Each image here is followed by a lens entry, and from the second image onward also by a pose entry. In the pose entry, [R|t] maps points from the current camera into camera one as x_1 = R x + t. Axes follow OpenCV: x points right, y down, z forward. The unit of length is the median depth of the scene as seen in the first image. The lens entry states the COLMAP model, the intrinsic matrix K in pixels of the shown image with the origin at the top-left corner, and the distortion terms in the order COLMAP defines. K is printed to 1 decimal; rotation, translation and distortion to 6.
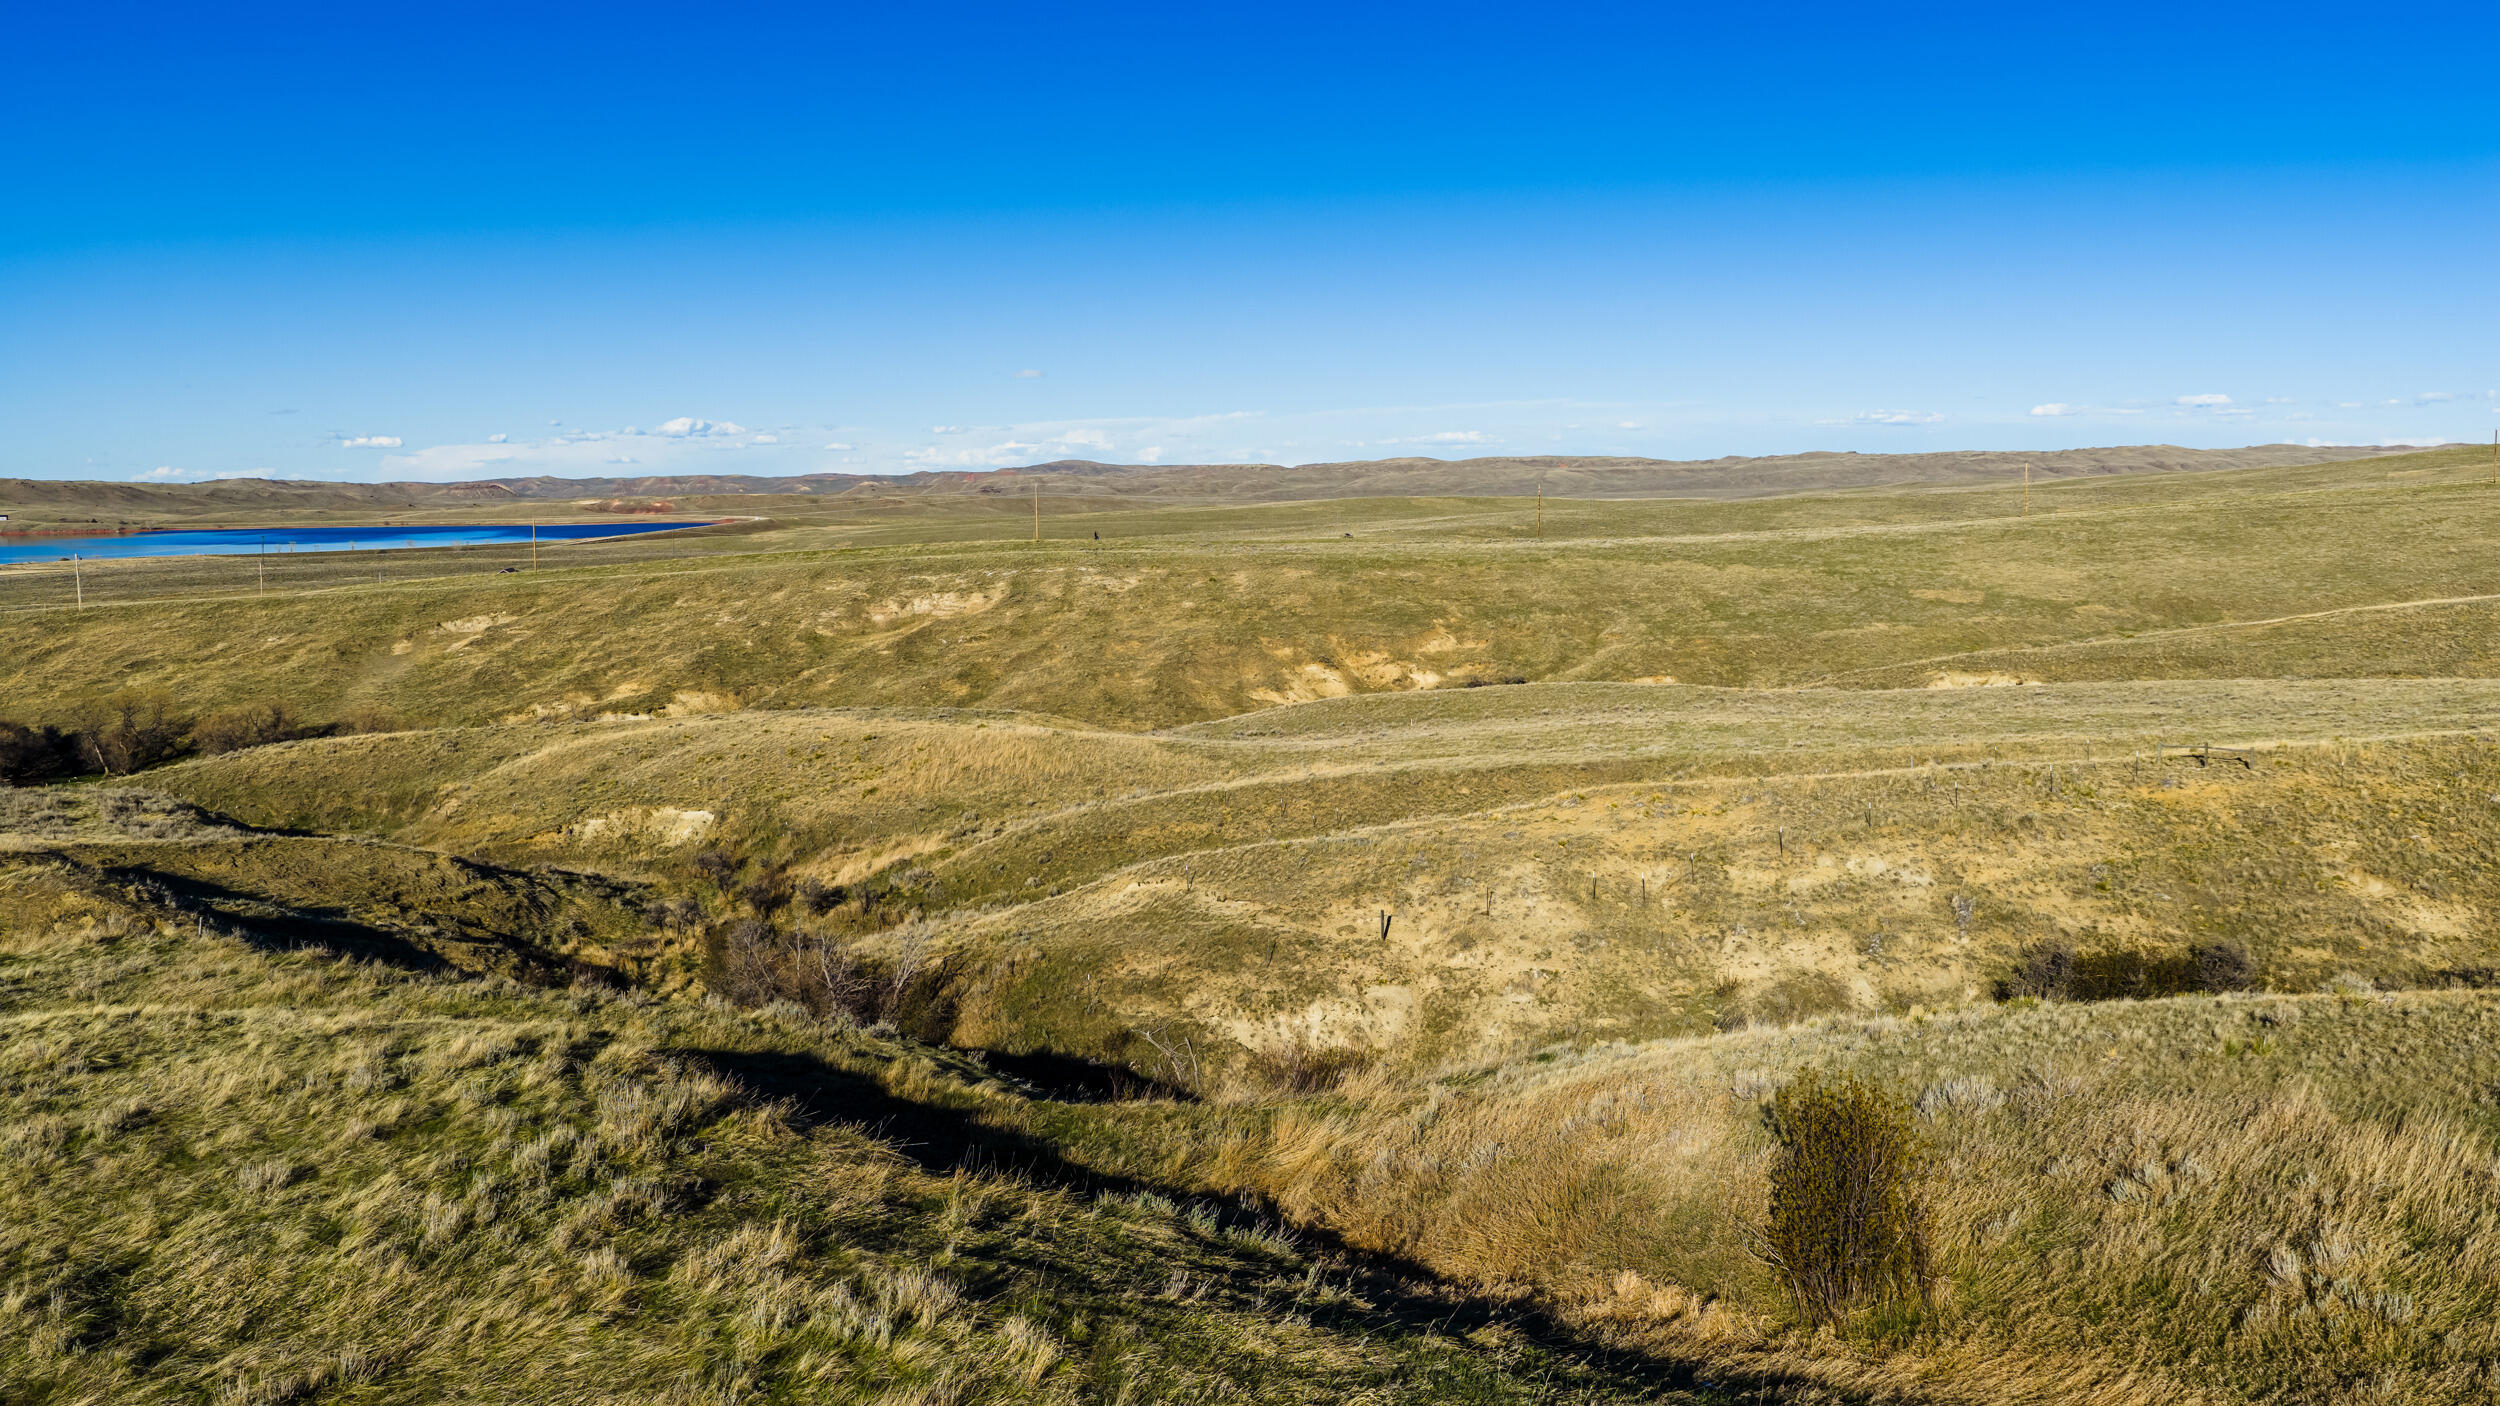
lens RADIAL K [[2049.3, 0, 1252.0], [0, 2049.3, 702.5], [0, 0, 1]] dist [0.002797, 0.001139]
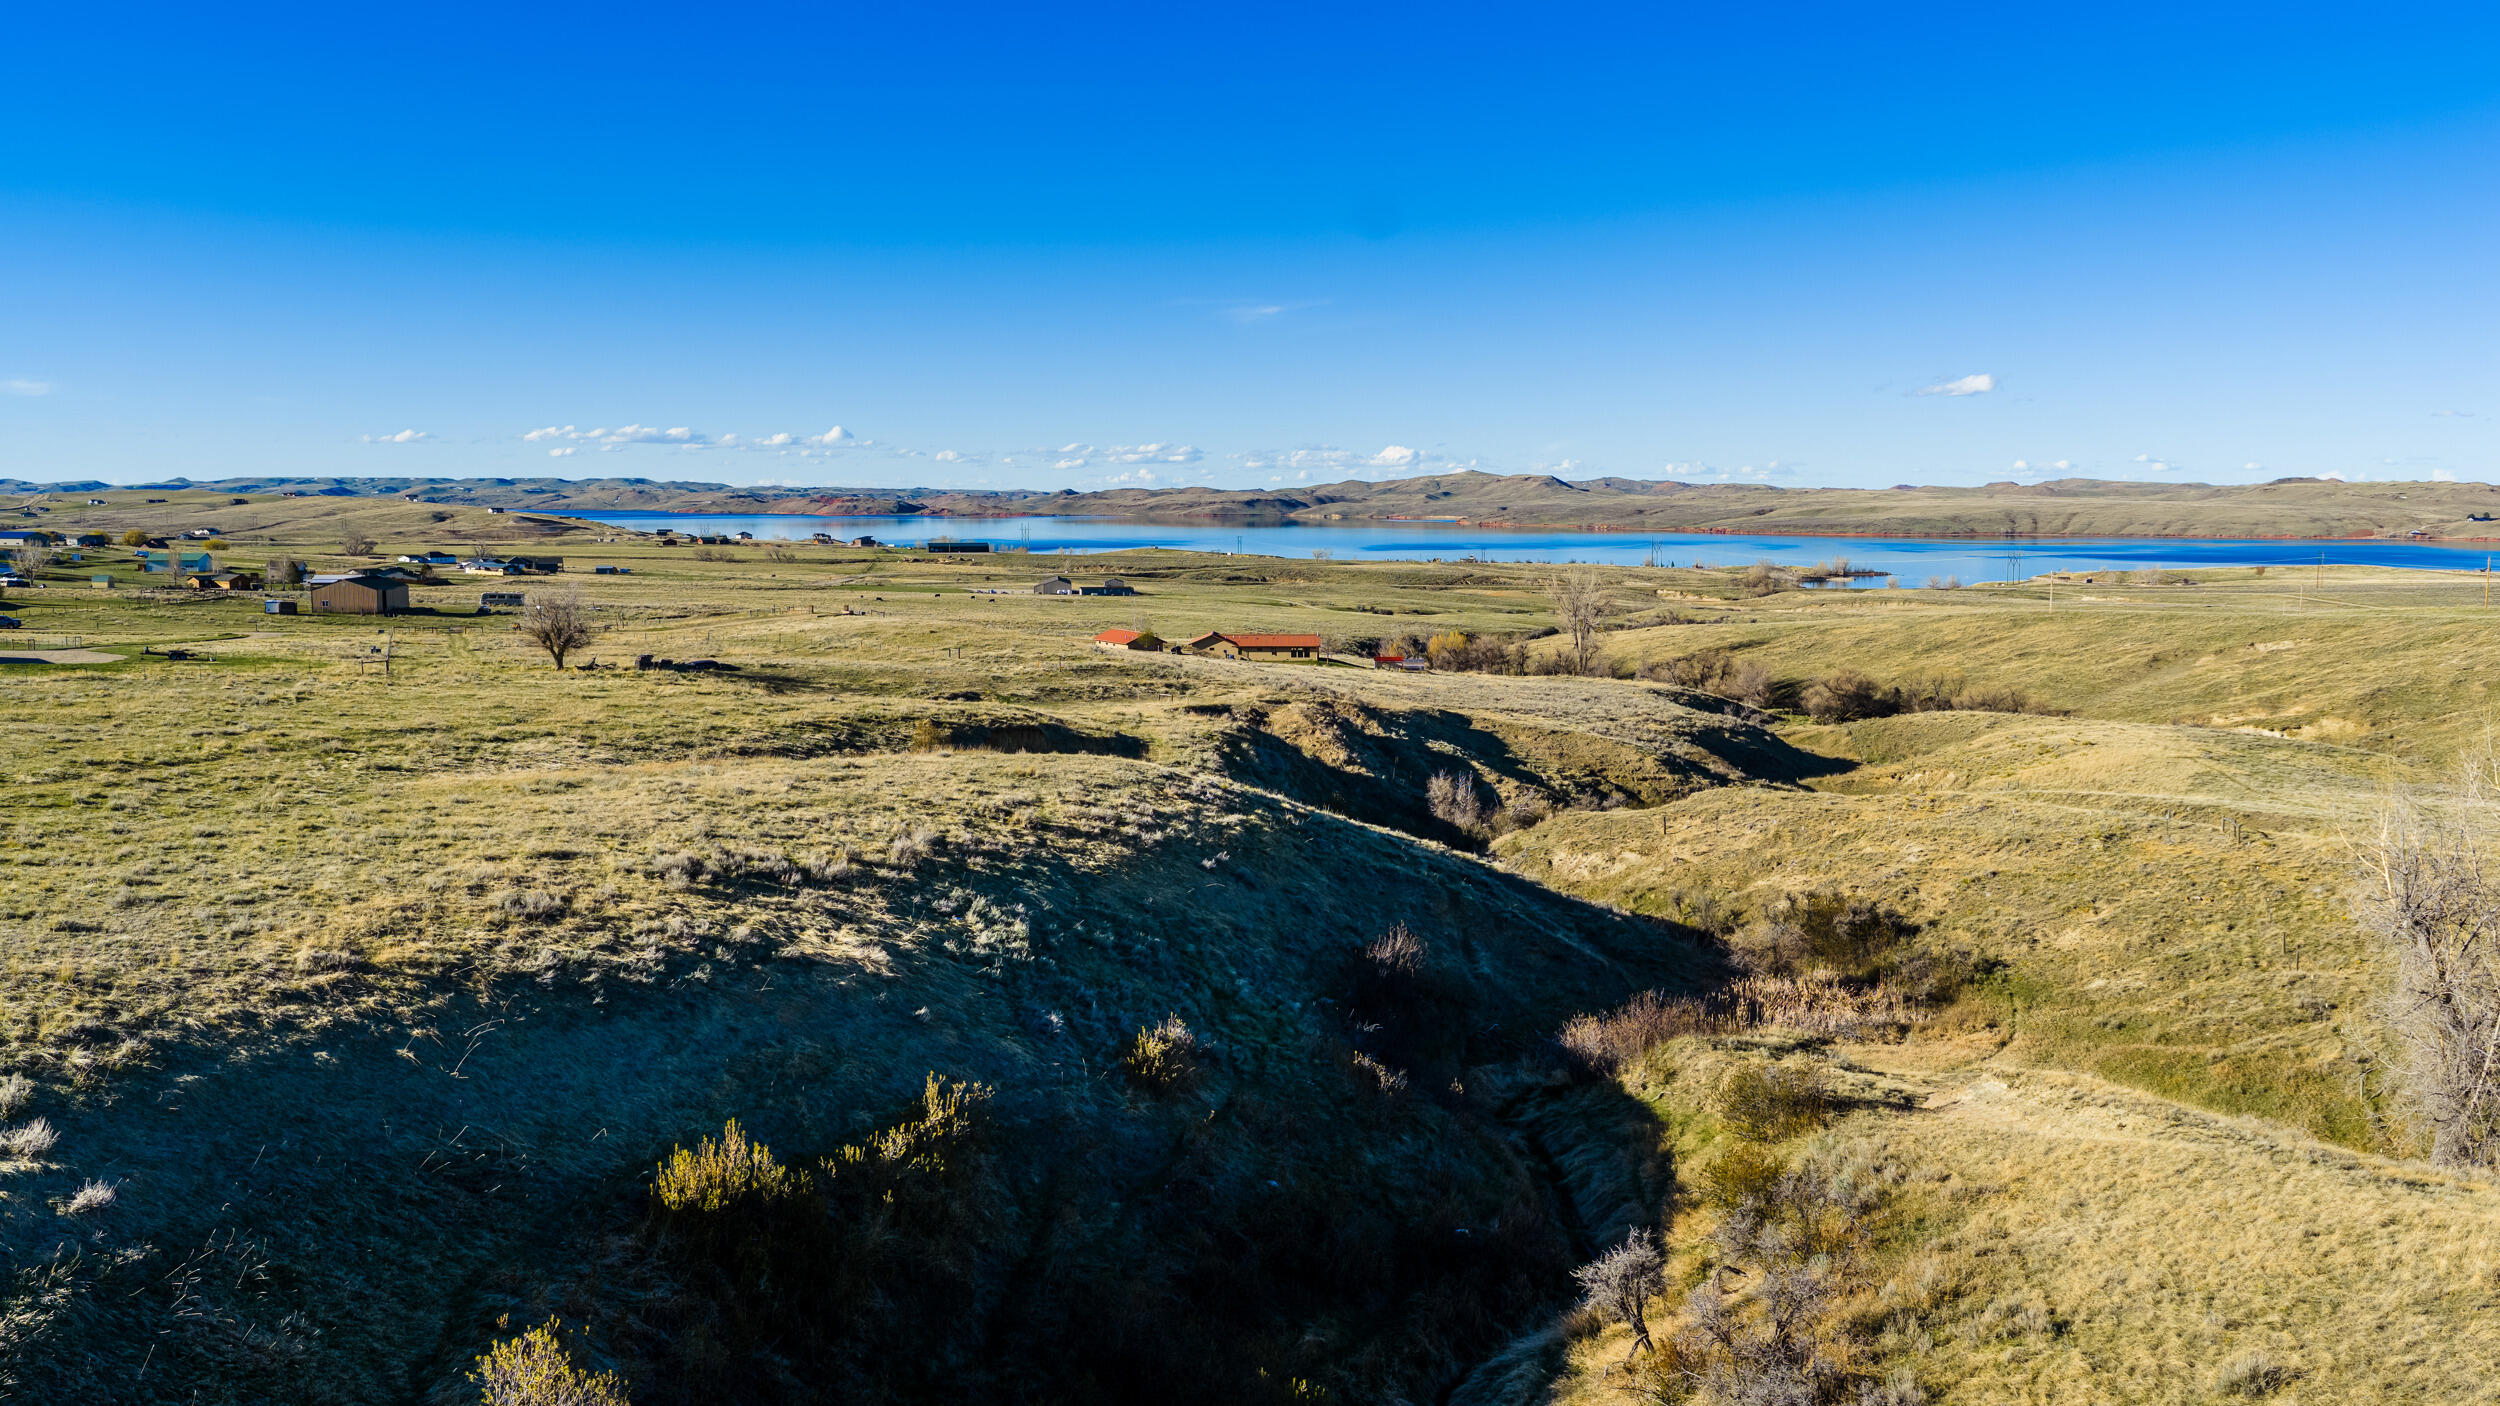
lens RADIAL K [[2059.3, 0, 1249.9], [0, 2059.3, 706.7], [0, 0, 1]] dist [0.026970, -0.056195]
pose [[0.400816, 0.111245, -0.909379, 0.204603], [-0.110786, 0.991202, 0.072424, -0.010822], [0.909435, 0.071718, 0.409614, -0.006669]]
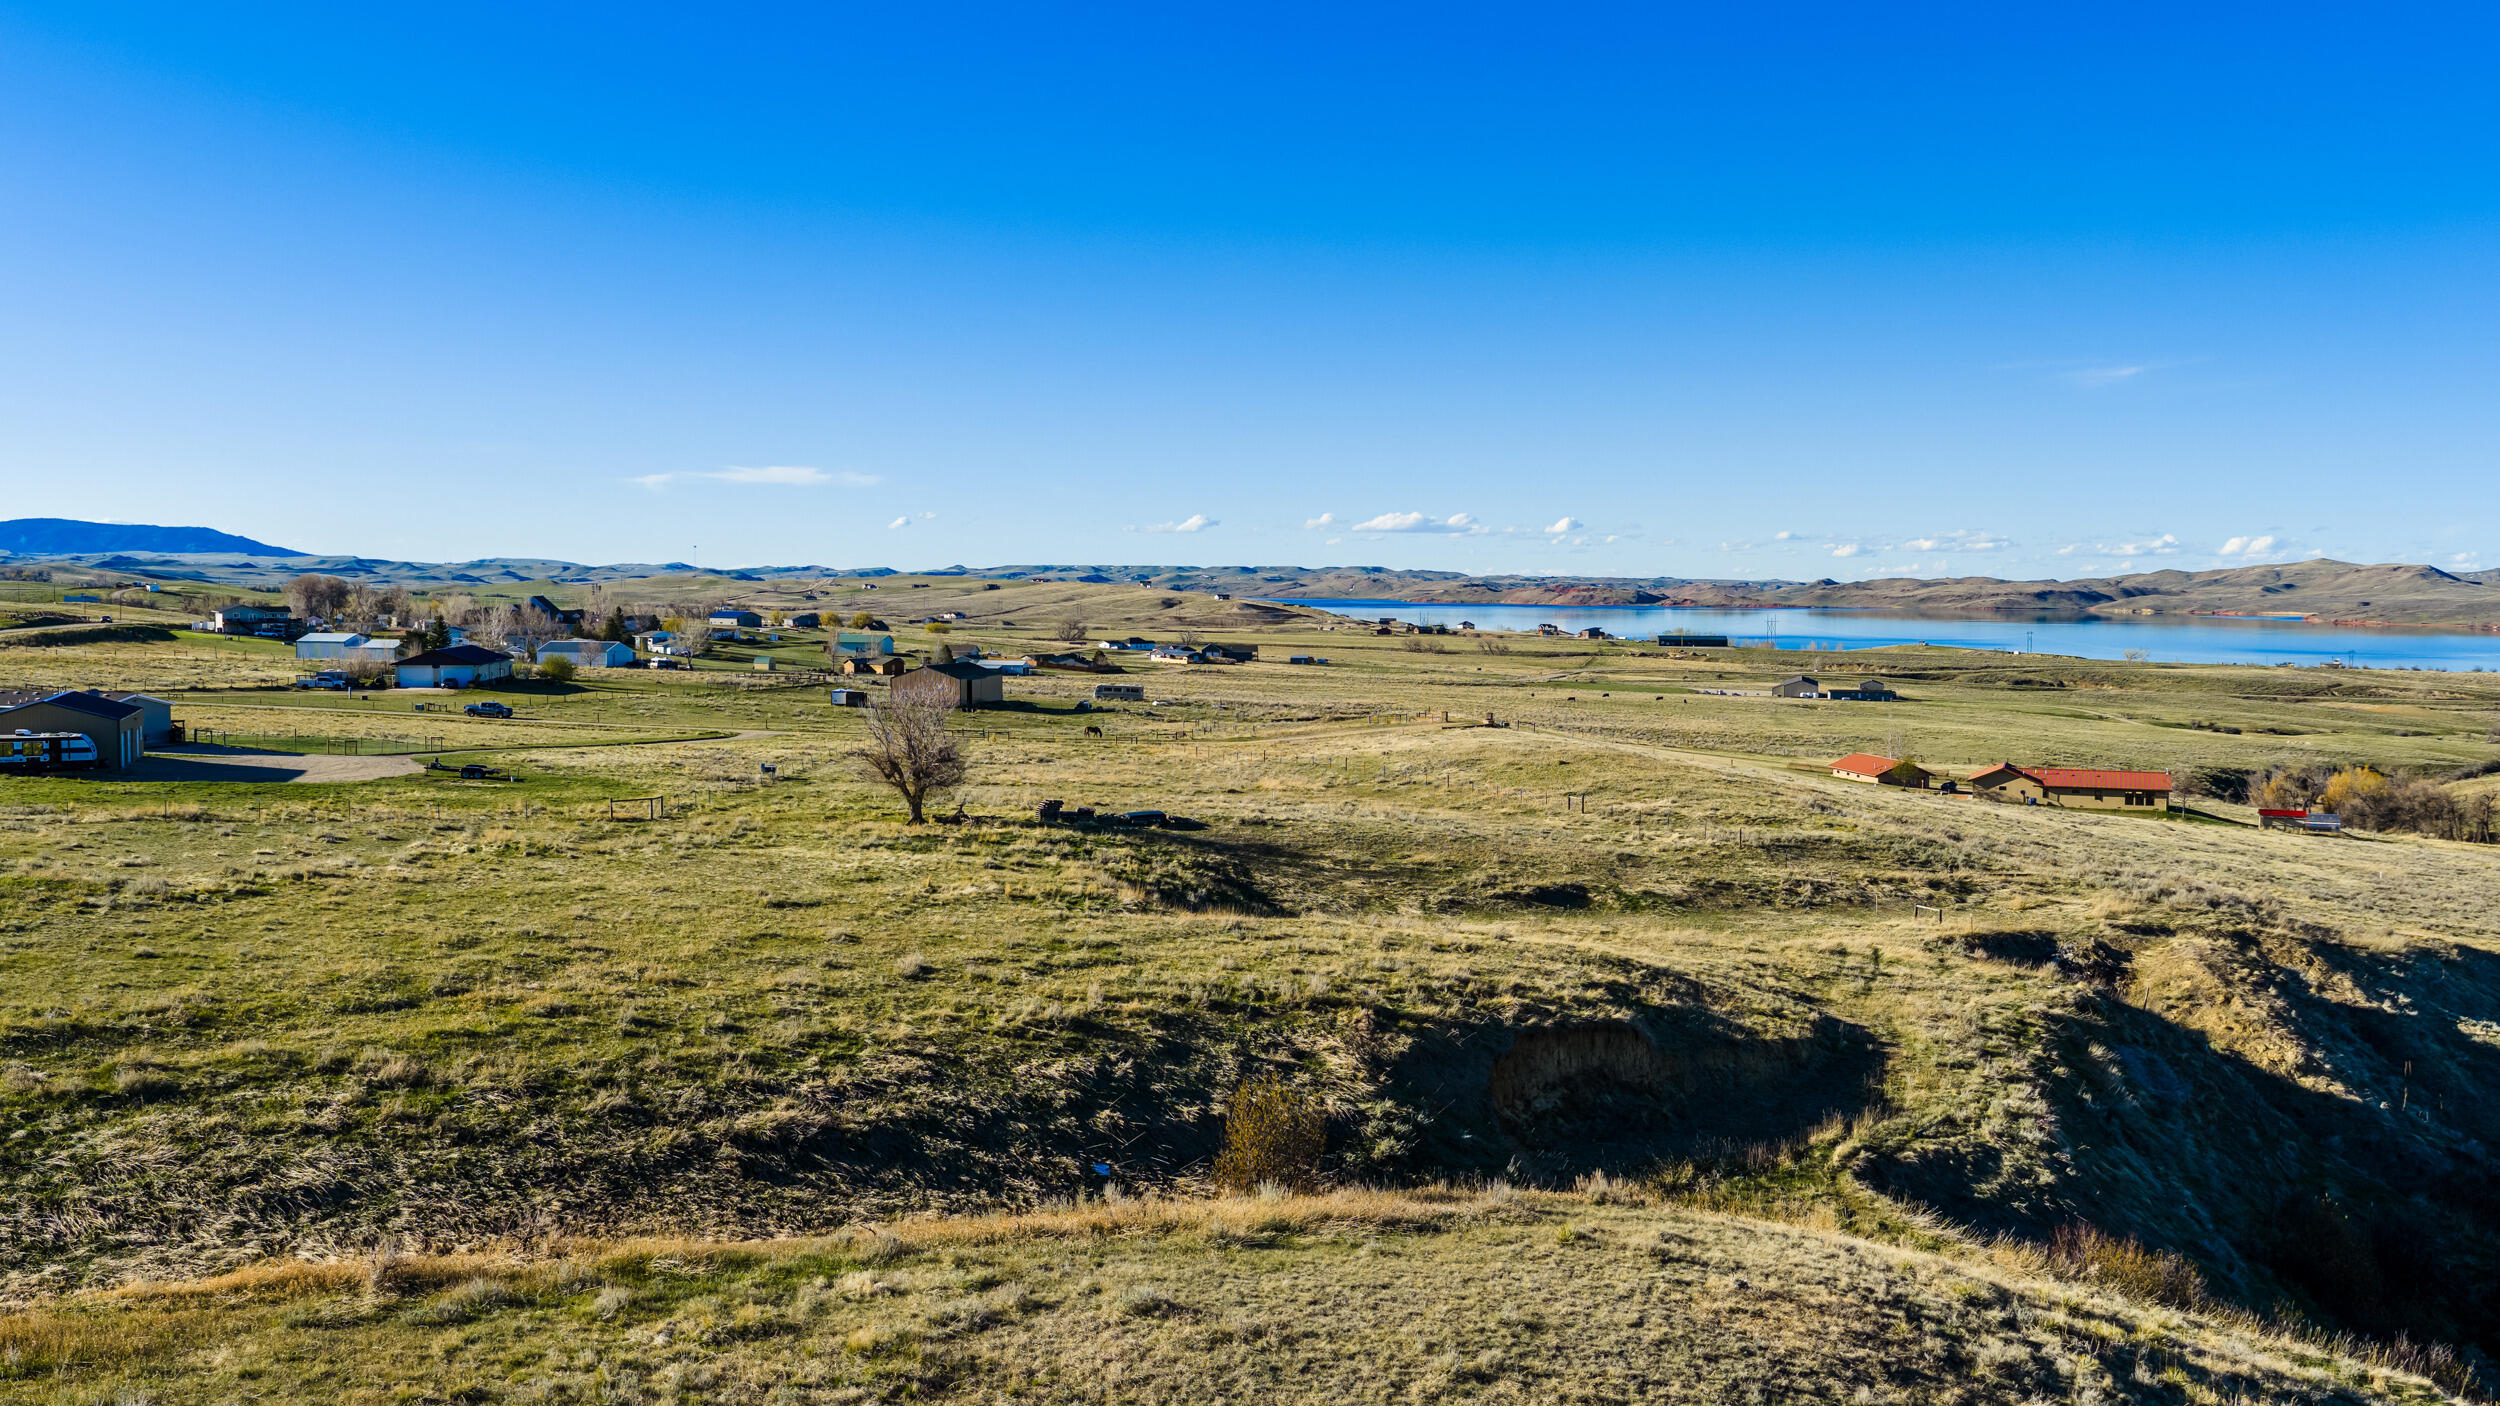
lens RADIAL K [[2186.1, 0, 1242.0], [0, 2186.1, 691.0], [0, 0, 1]] dist [0.017825, -0.034672]
pose [[0.063448, 0.067250, -0.995717, 0.091411], [-0.119568, 0.991053, 0.059316, -0.010319], [0.990797, 0.115292, 0.070921, 0.038089]]
